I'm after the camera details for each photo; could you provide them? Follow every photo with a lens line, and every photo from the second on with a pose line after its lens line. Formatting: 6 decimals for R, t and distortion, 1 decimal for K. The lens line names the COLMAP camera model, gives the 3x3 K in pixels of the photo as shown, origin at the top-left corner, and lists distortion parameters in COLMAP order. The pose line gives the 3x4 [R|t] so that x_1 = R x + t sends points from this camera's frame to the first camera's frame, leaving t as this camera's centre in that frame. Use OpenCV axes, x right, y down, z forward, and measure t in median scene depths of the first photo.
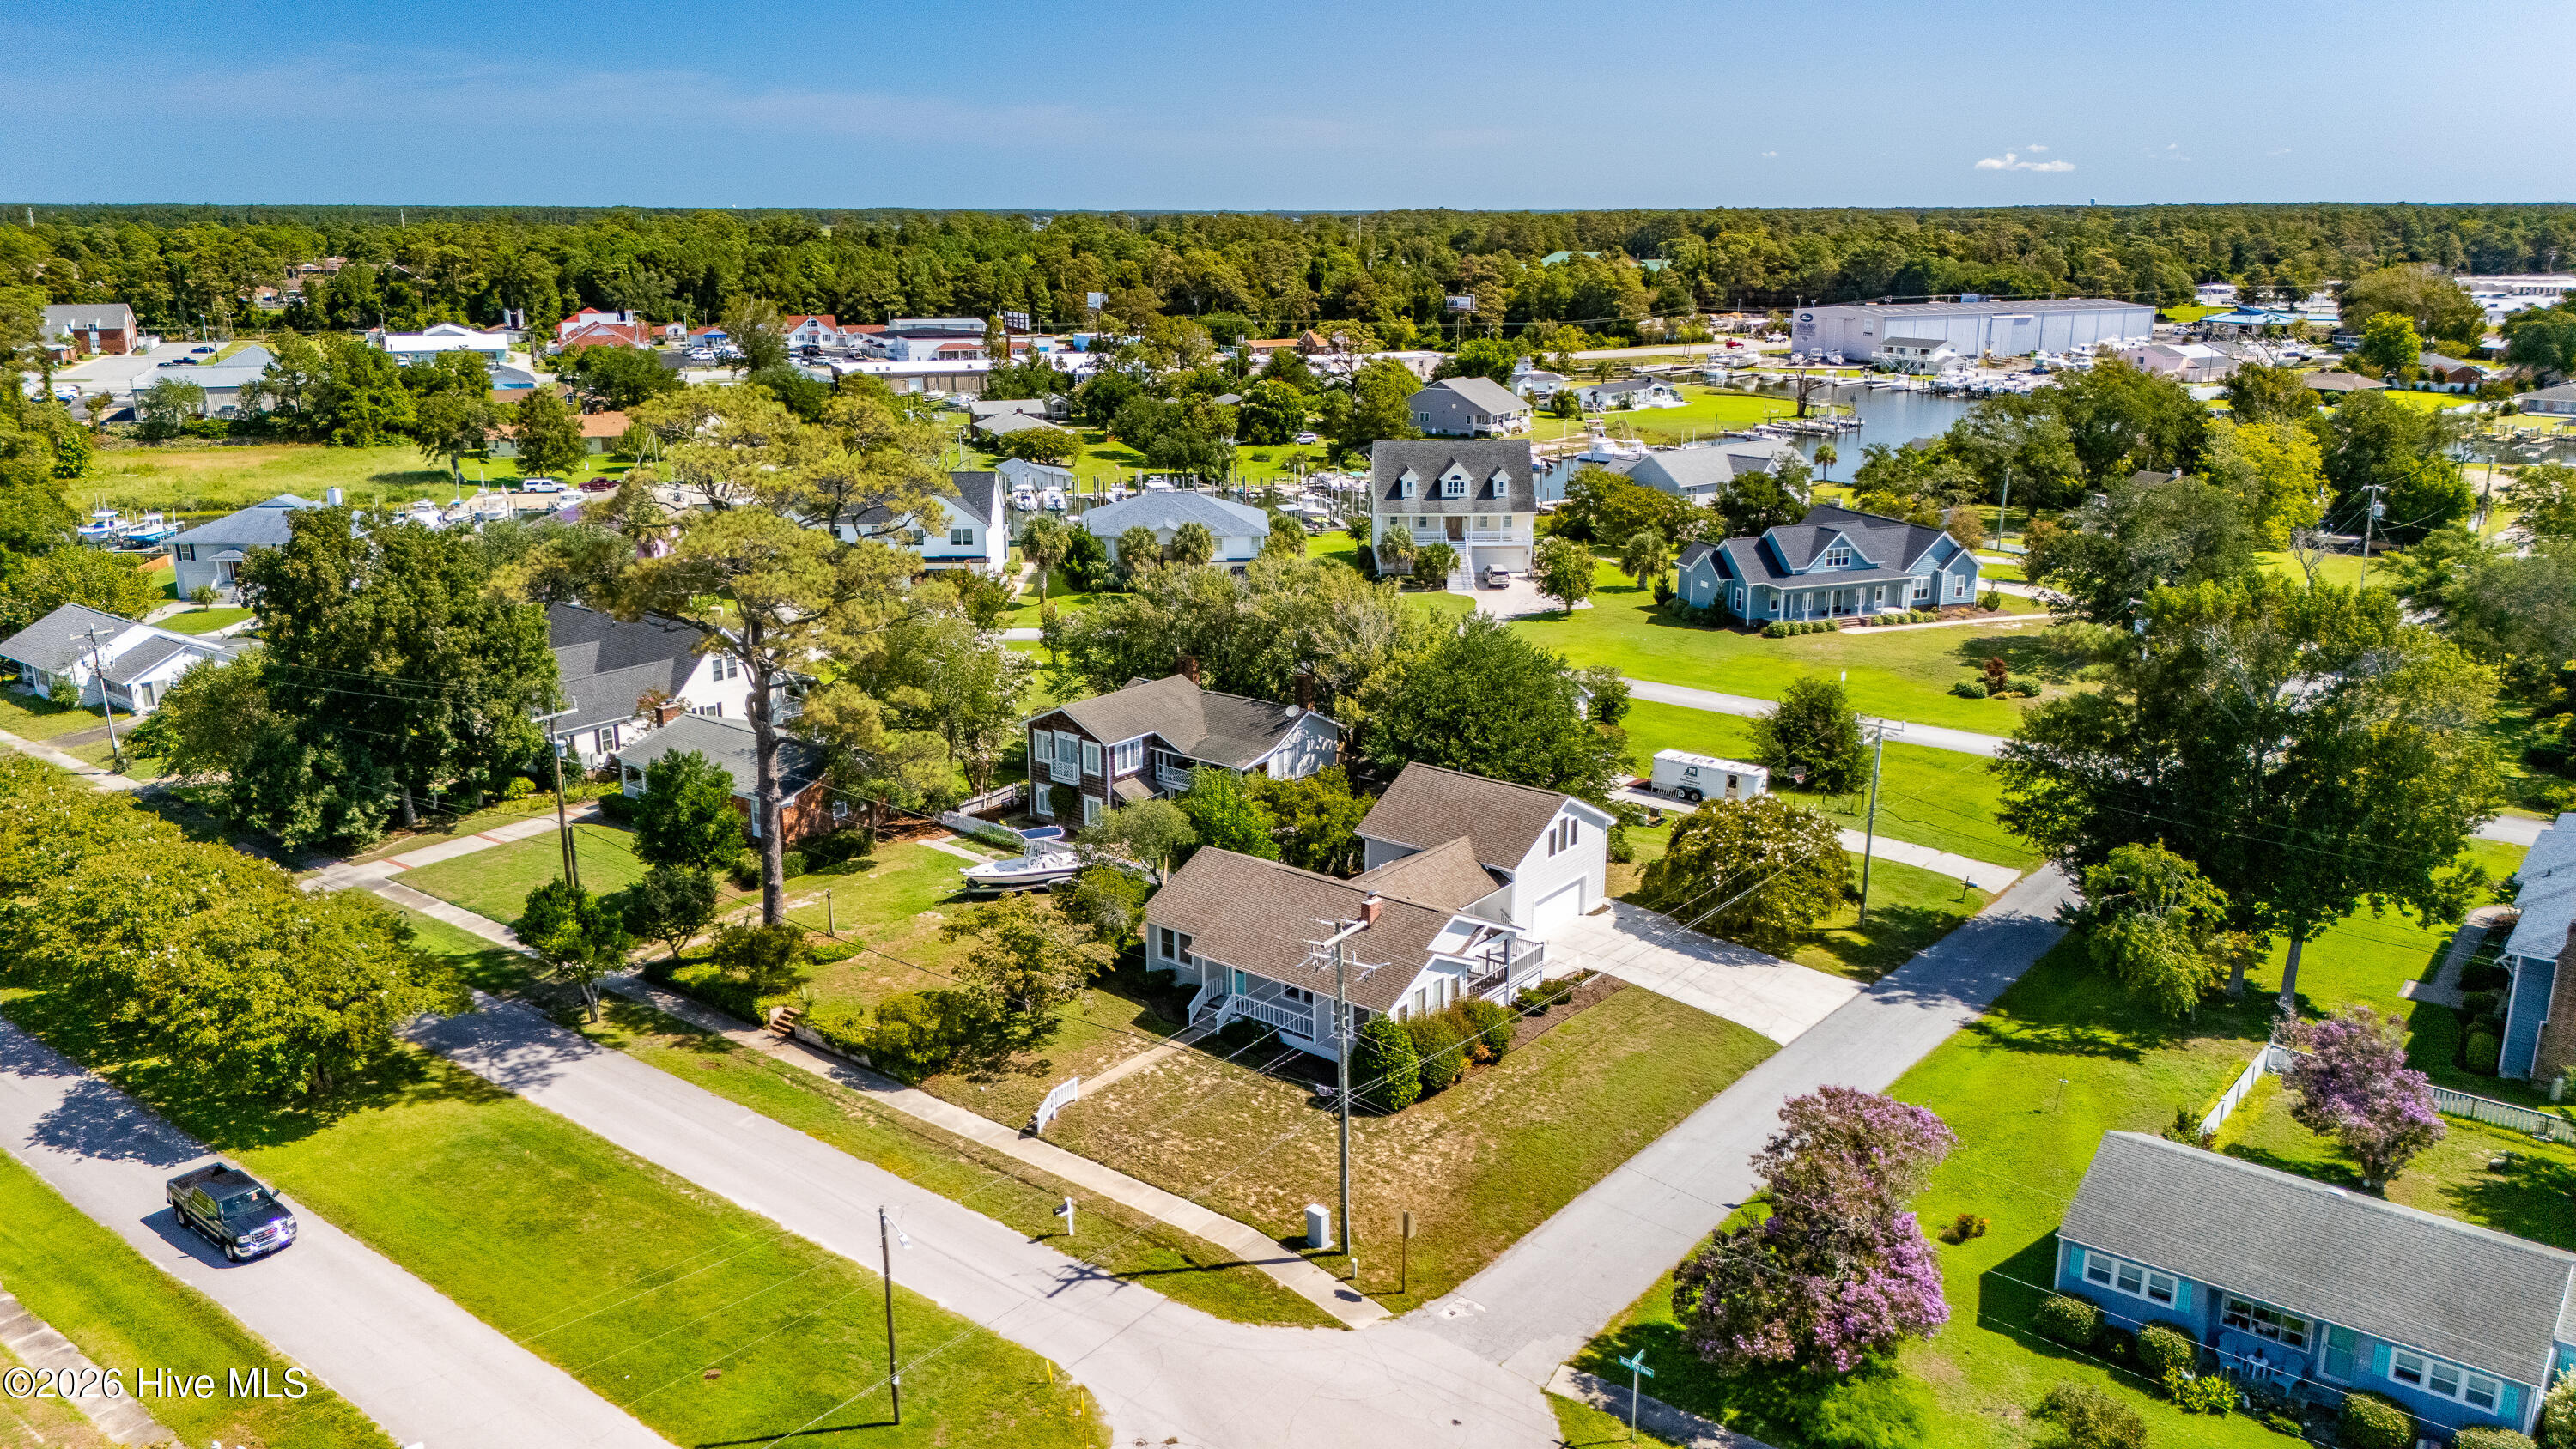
lens RADIAL K [[1891.5, 0, 1286.9], [0, 1891.5, 724.5], [0, 0, 1]] dist [0.076259, -0.072413]
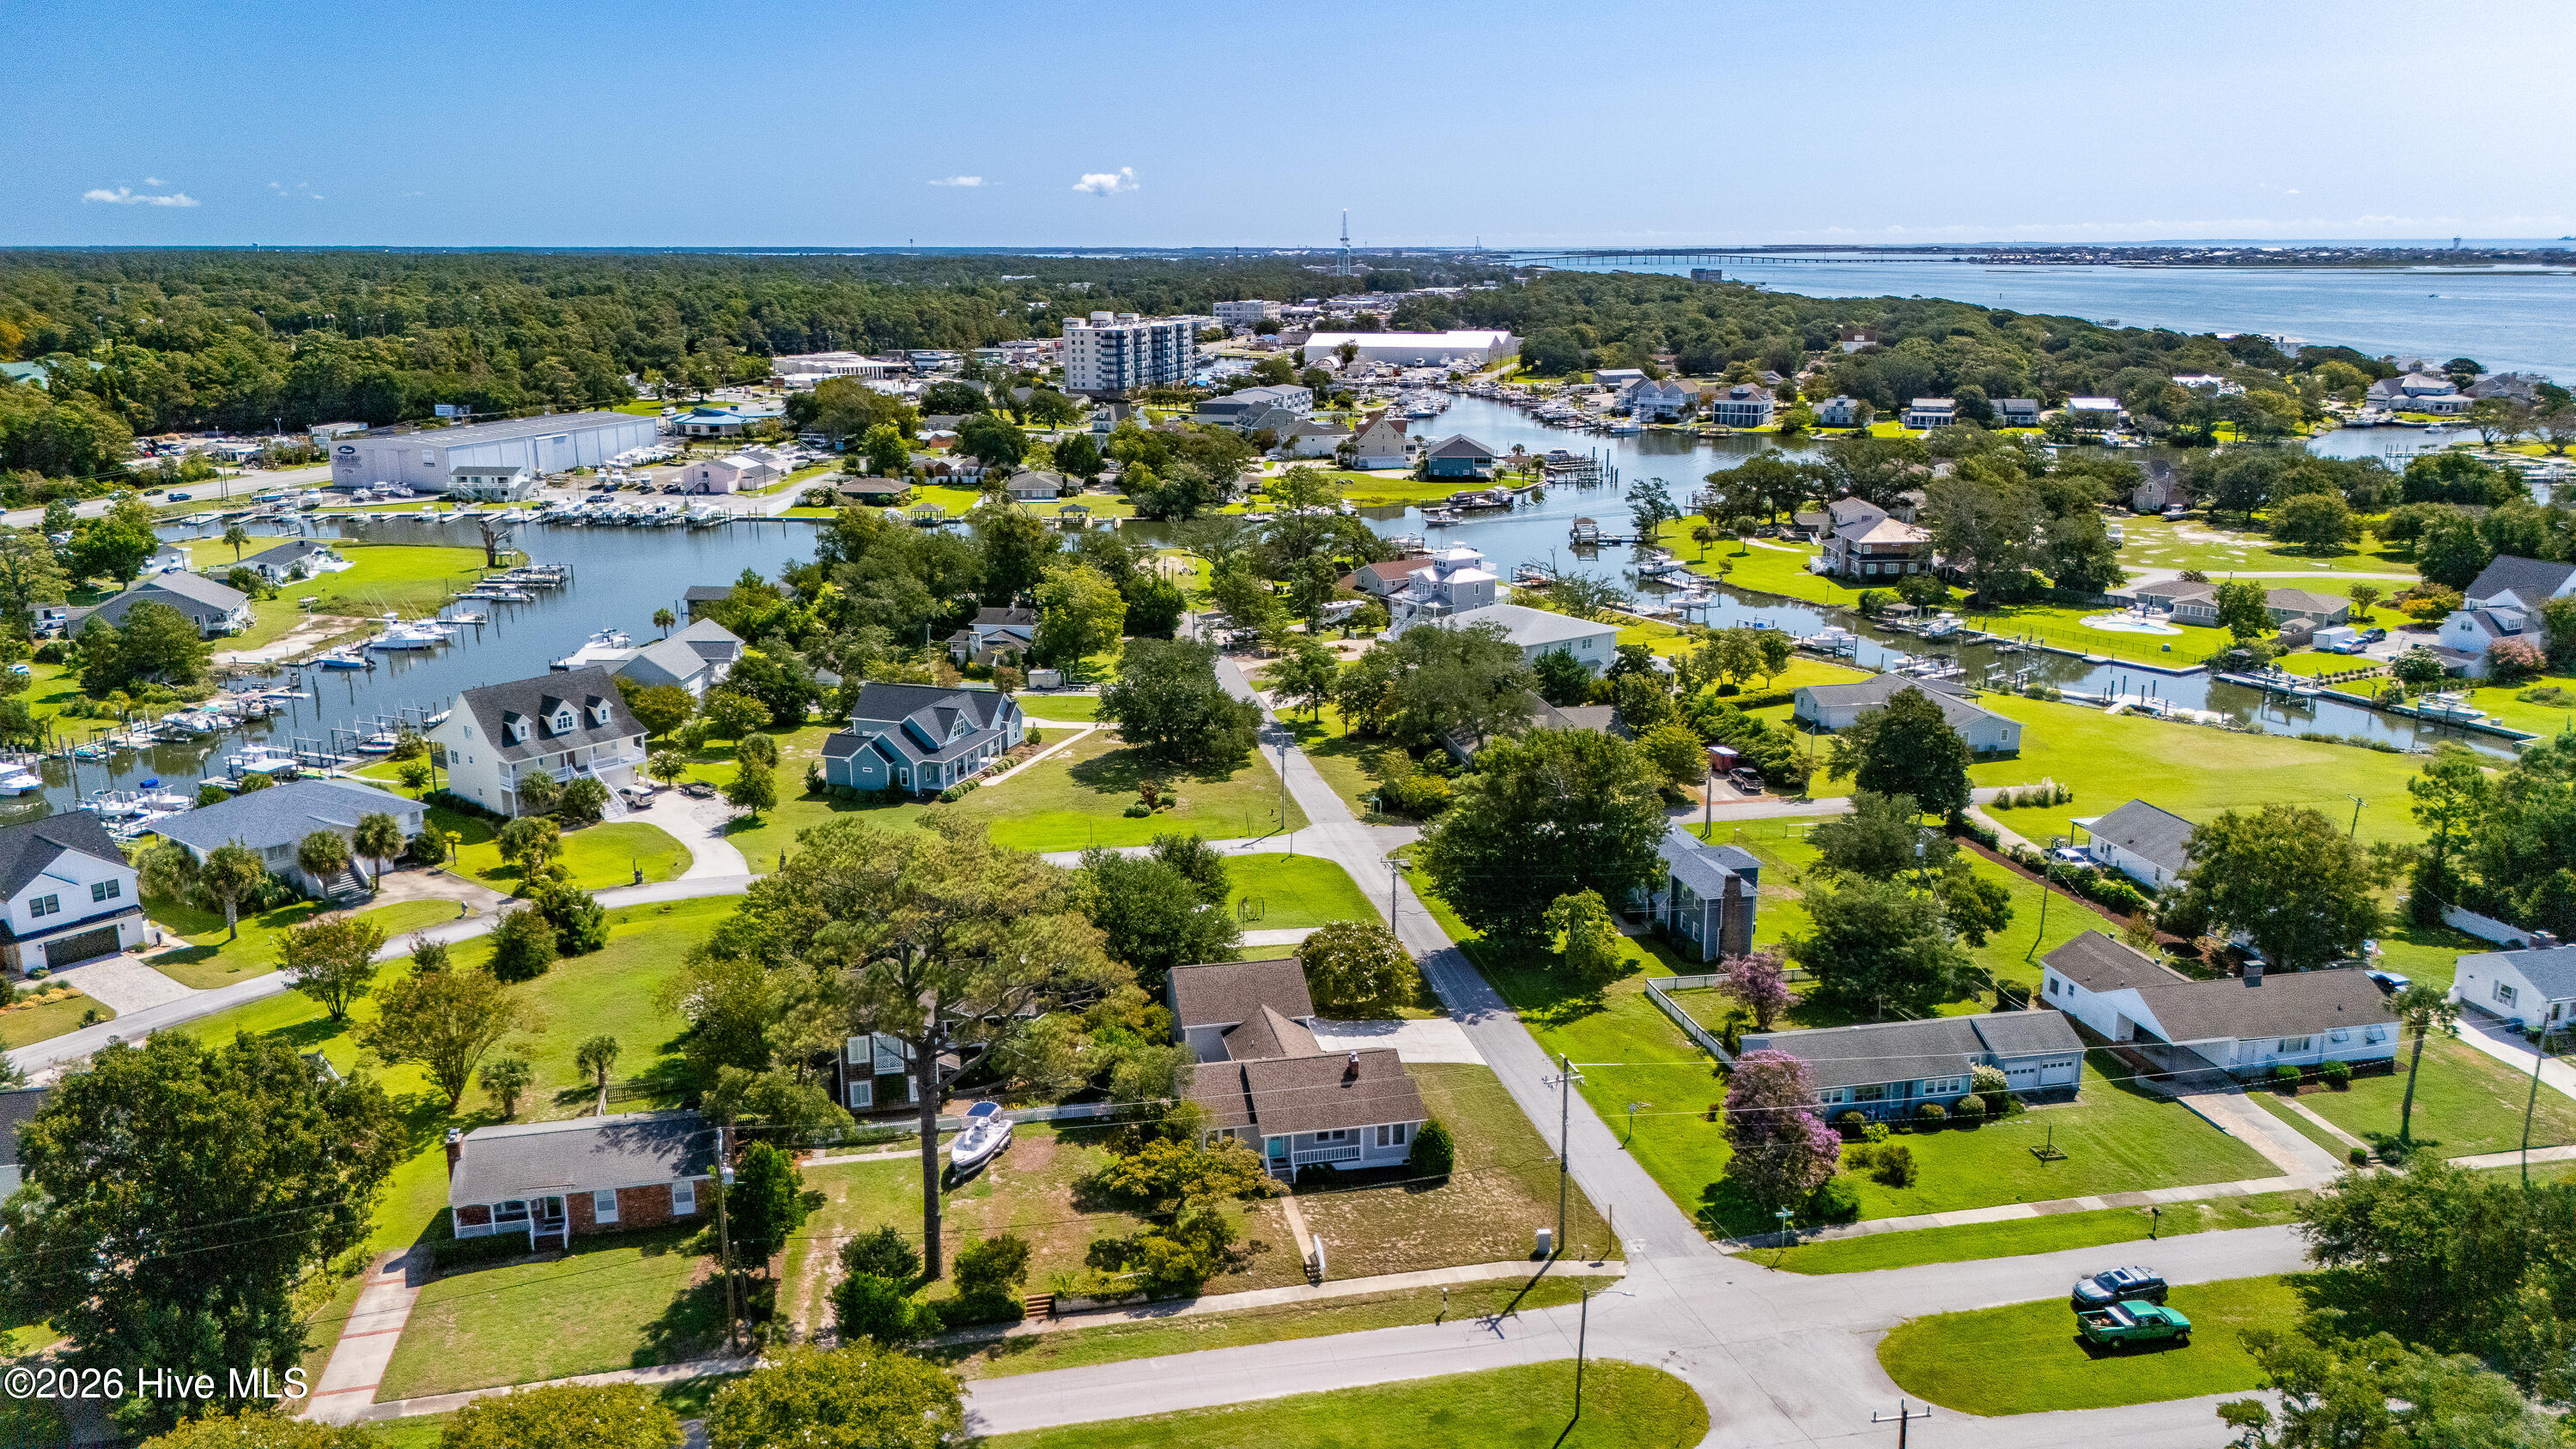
lens RADIAL K [[1891.5, 0, 1286.9], [0, 1891.5, 724.5], [0, 0, 1]] dist [0.076259, -0.072413]
pose [[0.639796, -0.189984, 0.744693, -0.927578], [0.204055, 0.976179, 0.073729, -0.252297], [-0.740961, 0.104787, 0.663323, 0.001995]]
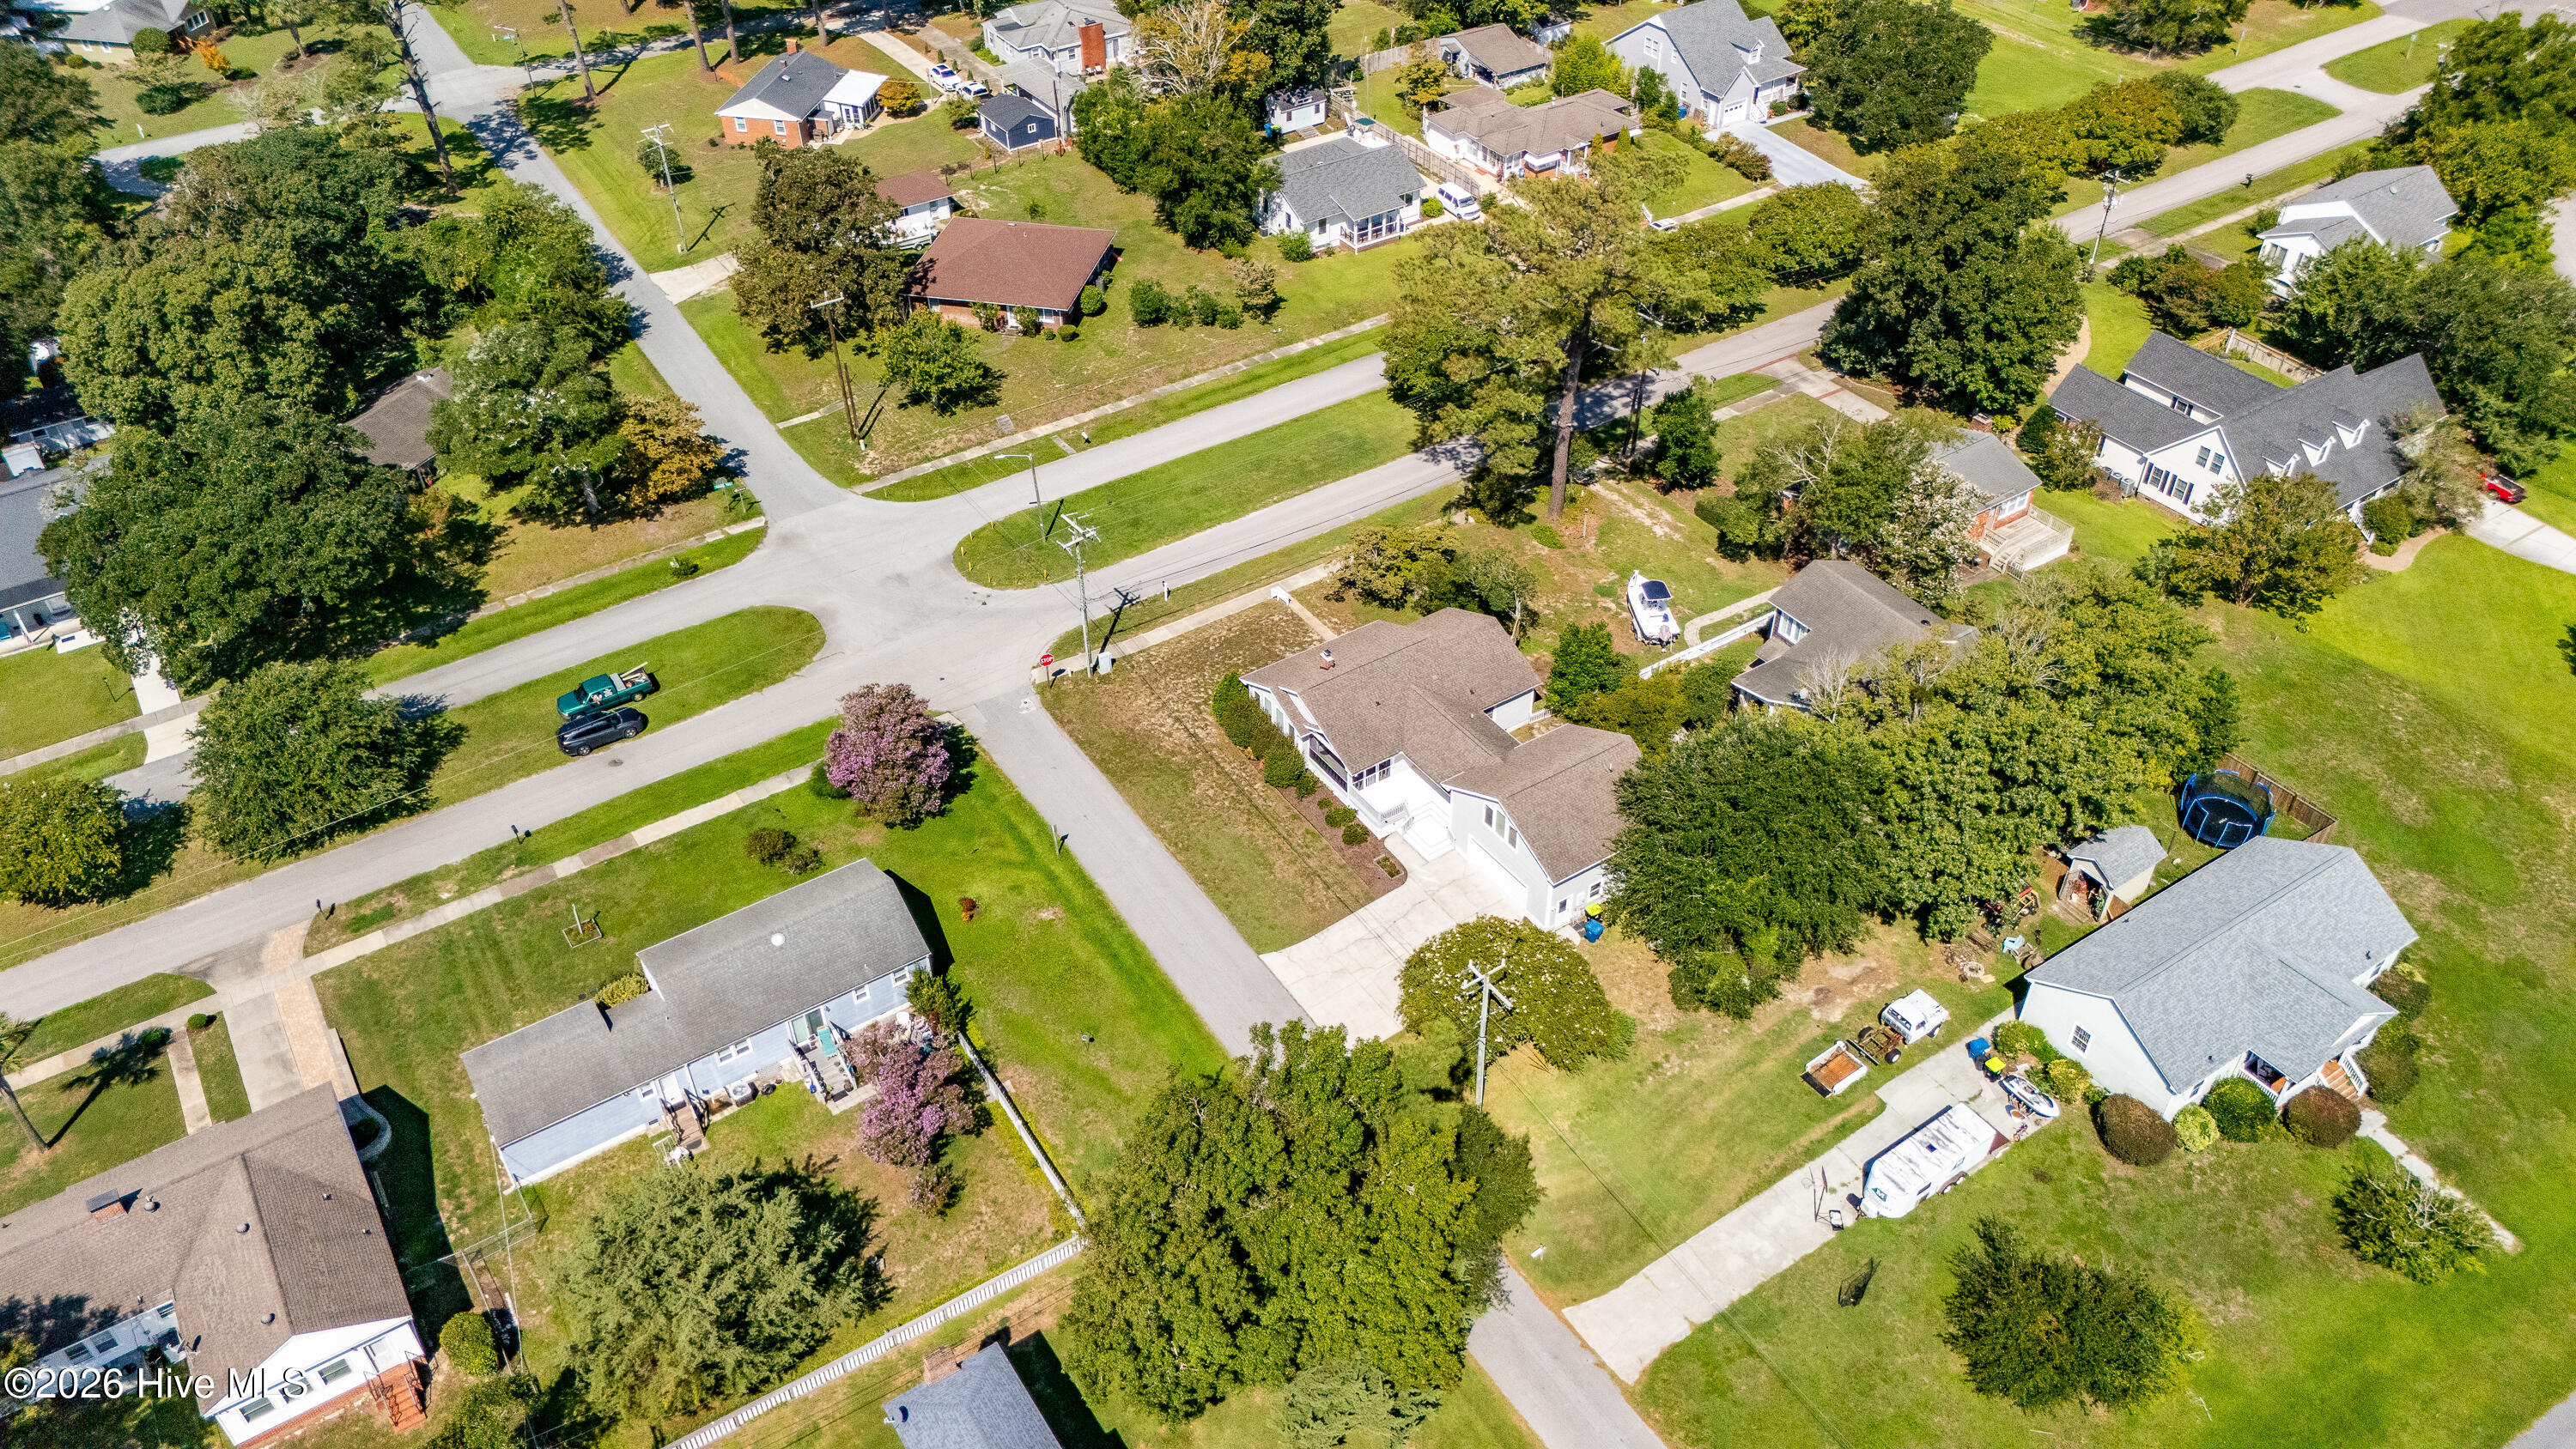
lens RADIAL K [[1910.6, 0, 1285.0], [0, 1910.6, 723.4], [0, 0, 1]] dist [0.077978, -0.073983]
pose [[-0.312441, 0.609363, -0.728737, 0.981771], [-0.234562, 0.693898, 0.680798, -0.729726], [0.920522, 0.383643, -0.073869, 0.948468]]
